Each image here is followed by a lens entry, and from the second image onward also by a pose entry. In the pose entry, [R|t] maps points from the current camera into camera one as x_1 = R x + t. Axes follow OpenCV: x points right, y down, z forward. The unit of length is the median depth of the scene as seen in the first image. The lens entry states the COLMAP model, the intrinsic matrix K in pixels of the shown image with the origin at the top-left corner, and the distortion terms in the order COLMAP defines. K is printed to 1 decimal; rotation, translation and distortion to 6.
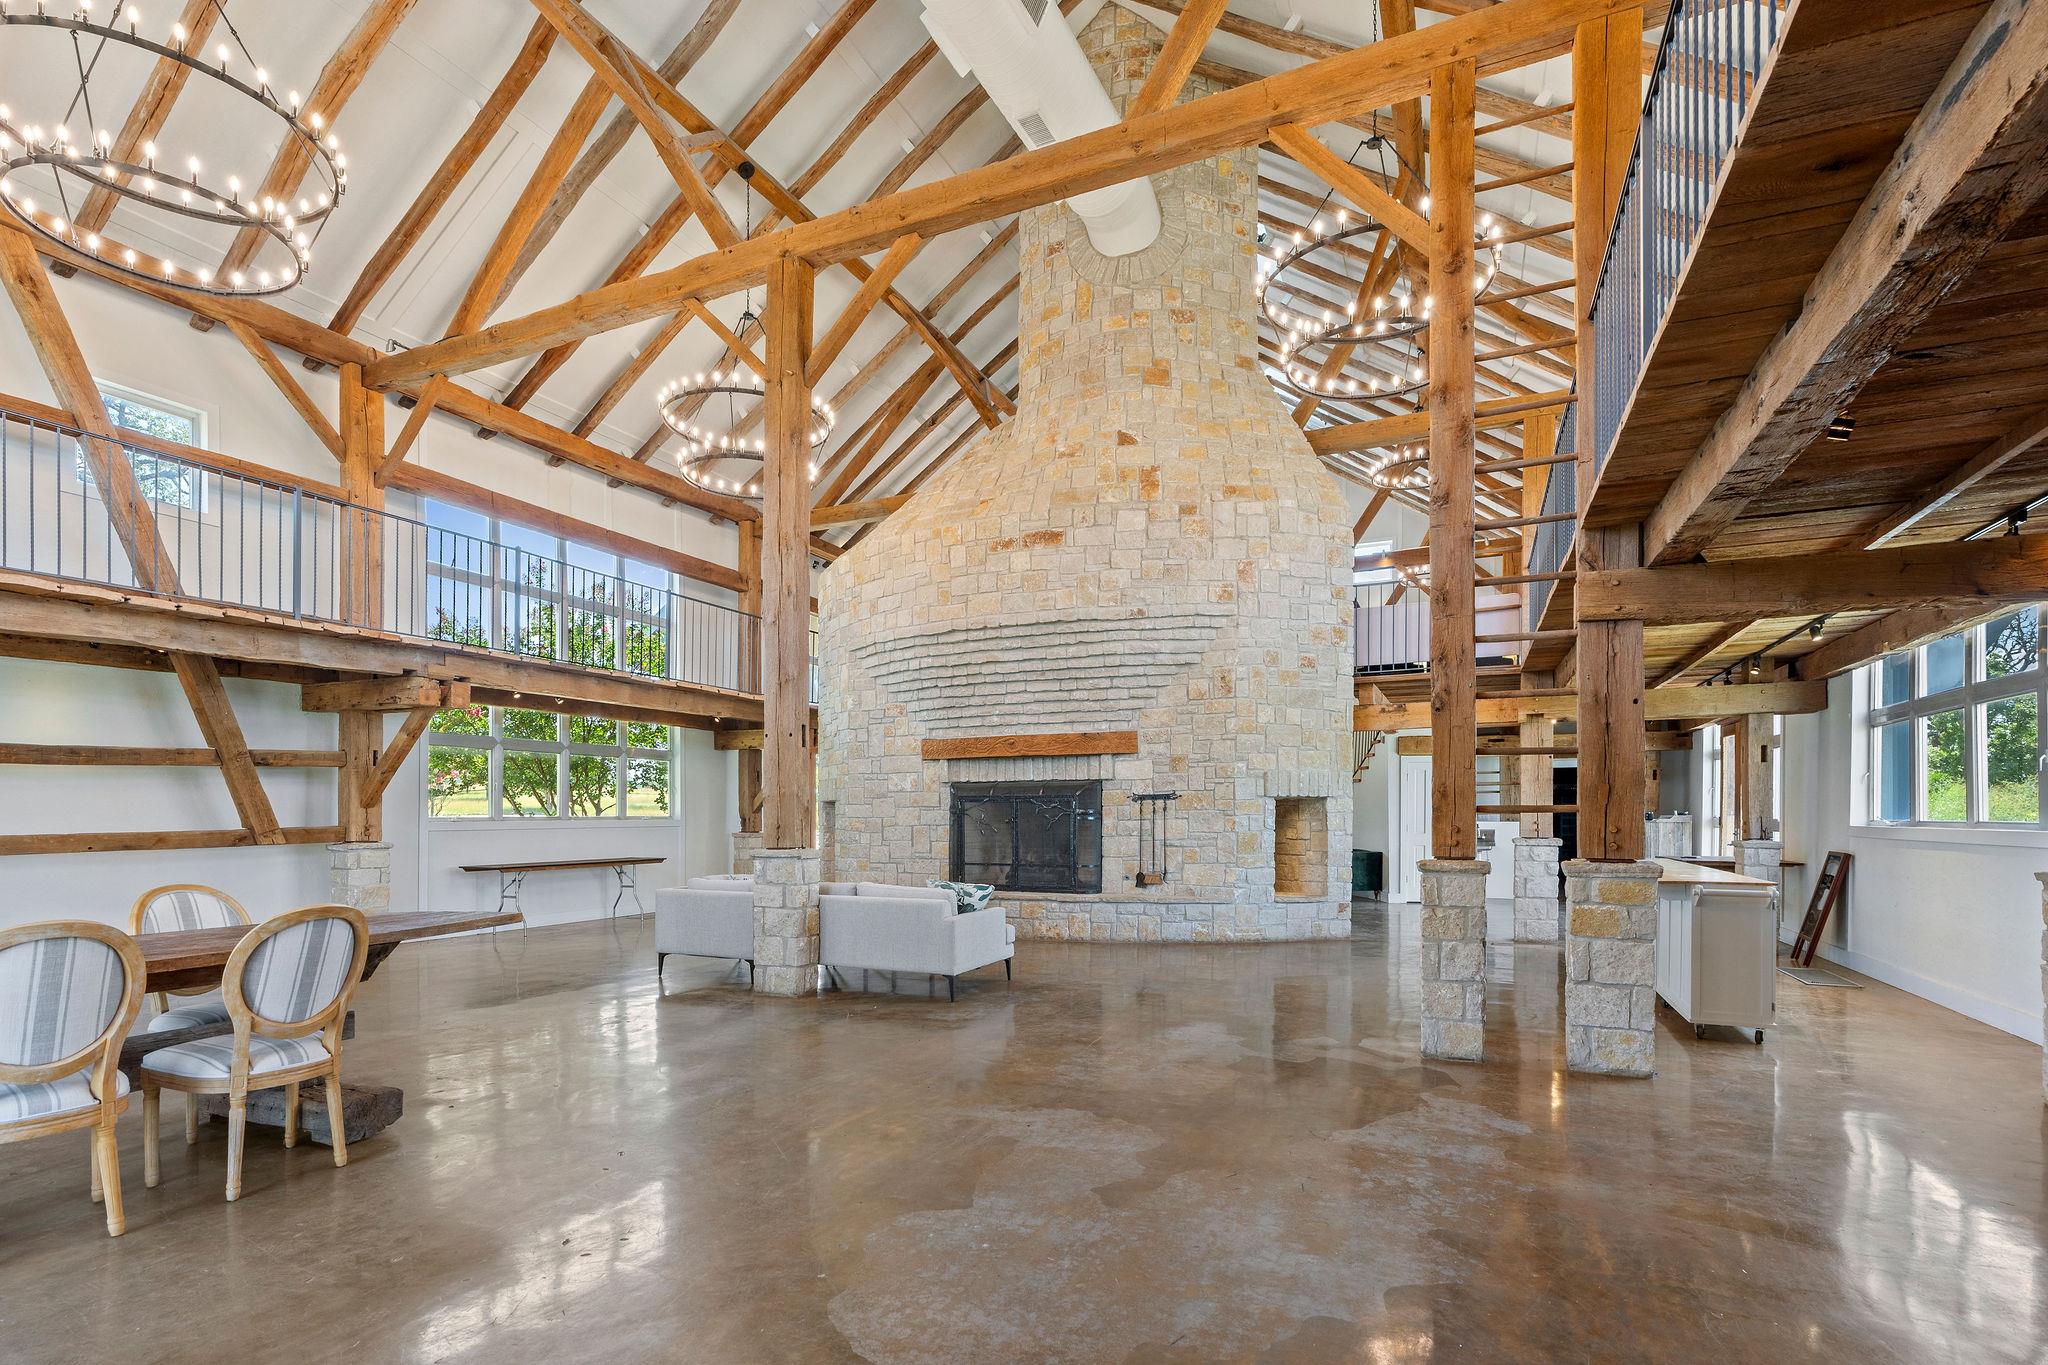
lens RADIAL K [[937.9, 0, 1071.0], [0, 937.9, 684.7], [0, 0, 1]] dist [-0.008065, 0.001774]
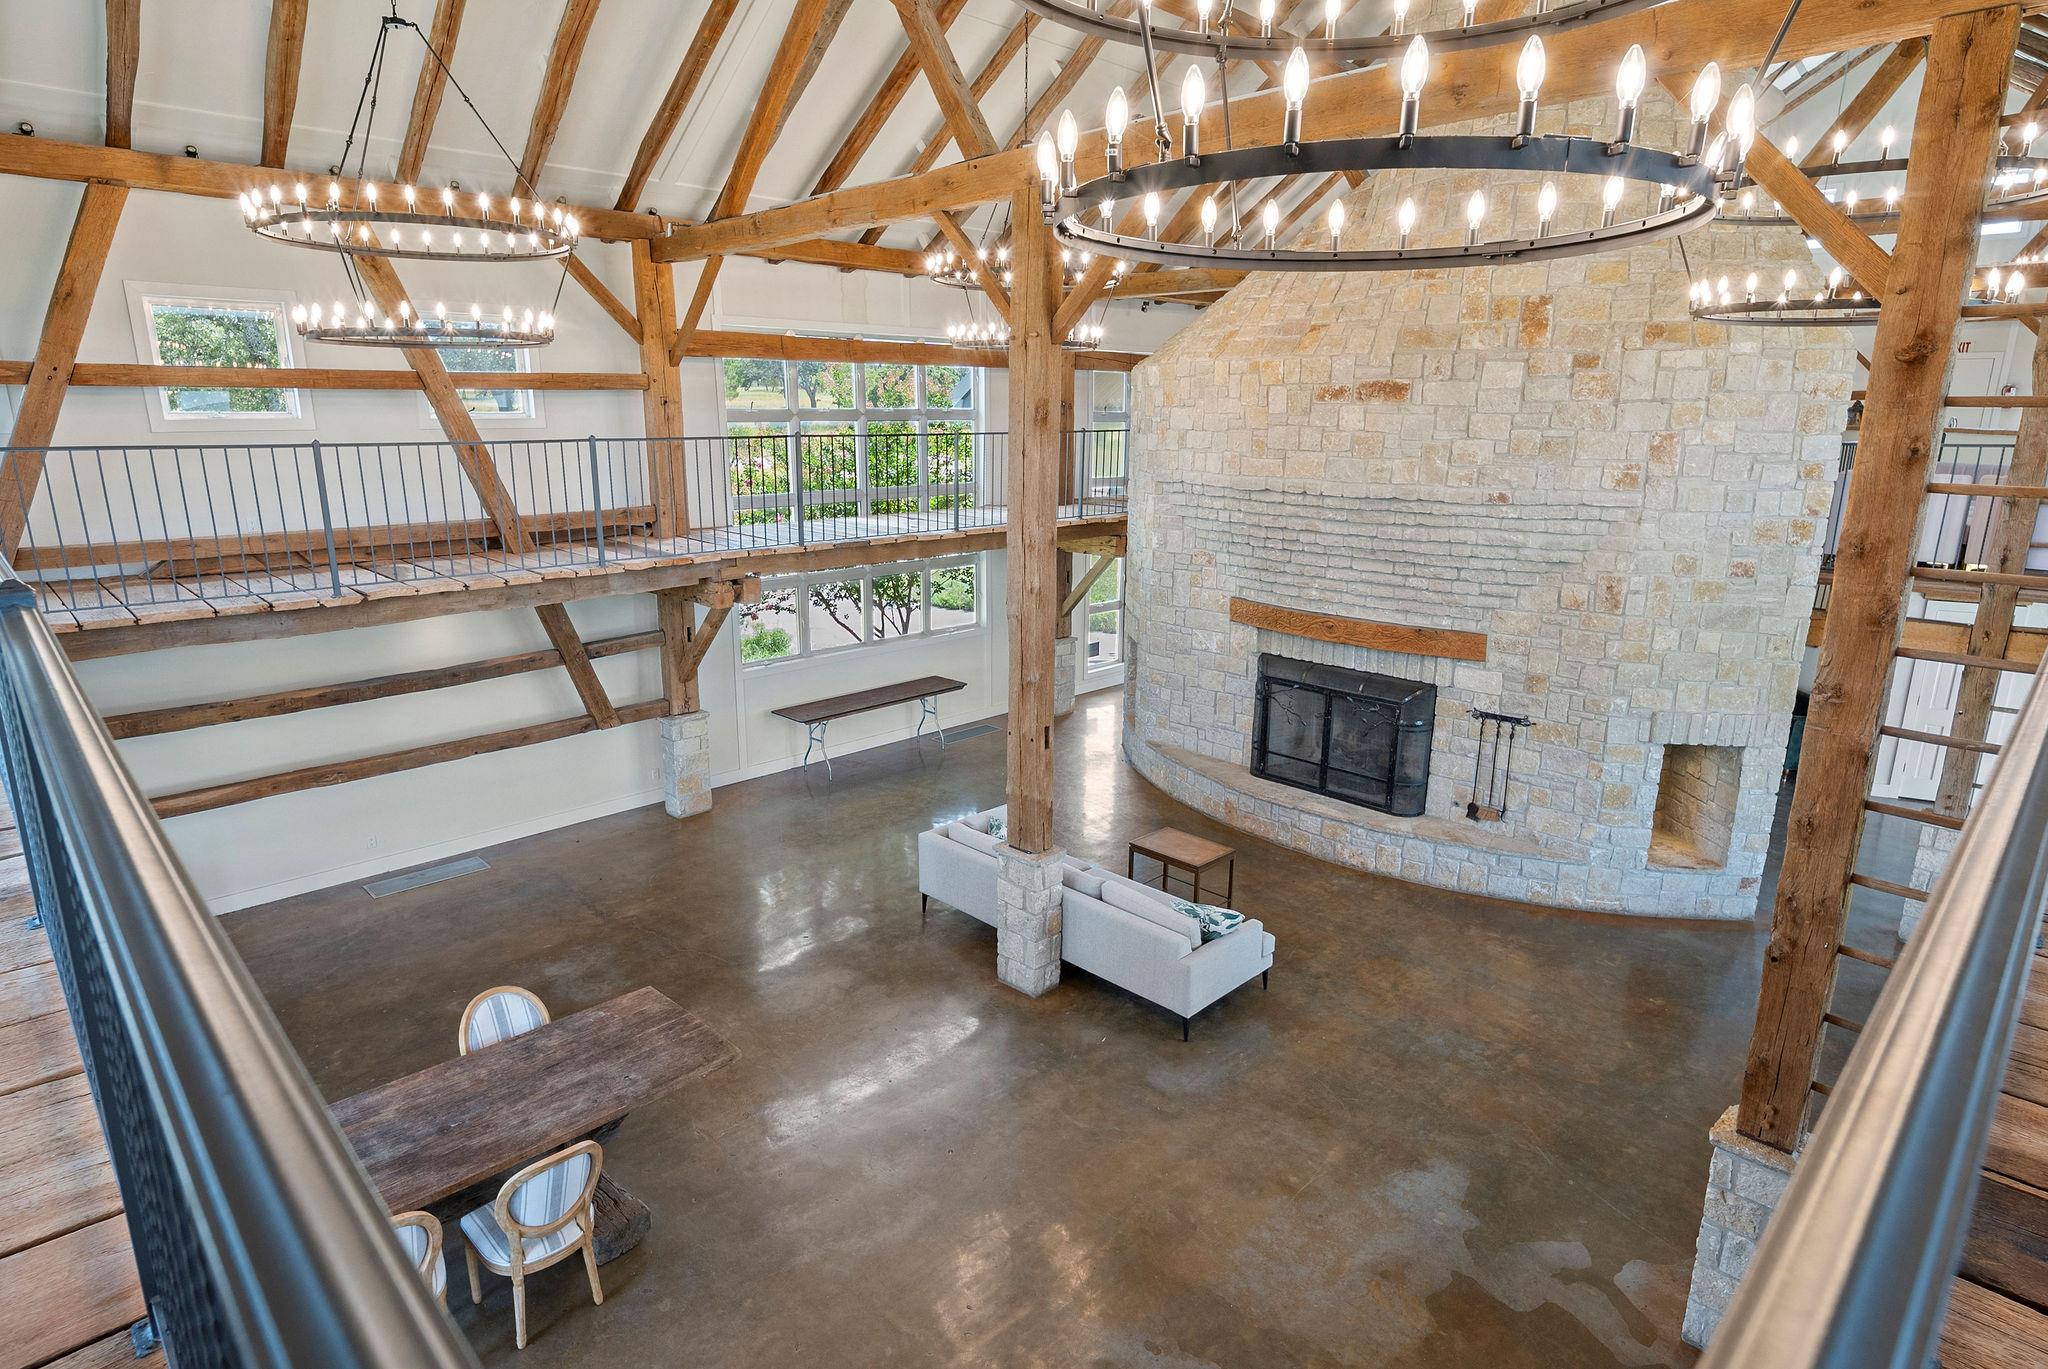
lens RADIAL K [[1092.5, 0, 1048.3], [0, 1092.5, 684.2], [0, 0, 1]] dist [-0.000639, 0.000766]
pose [[0.936826, 0.092897, -0.337235, 0.040040], [-0.011768, 0.971914, 0.235041, -0.130840], [0.349598, -0.216224, 0.911608, 0.011868]]
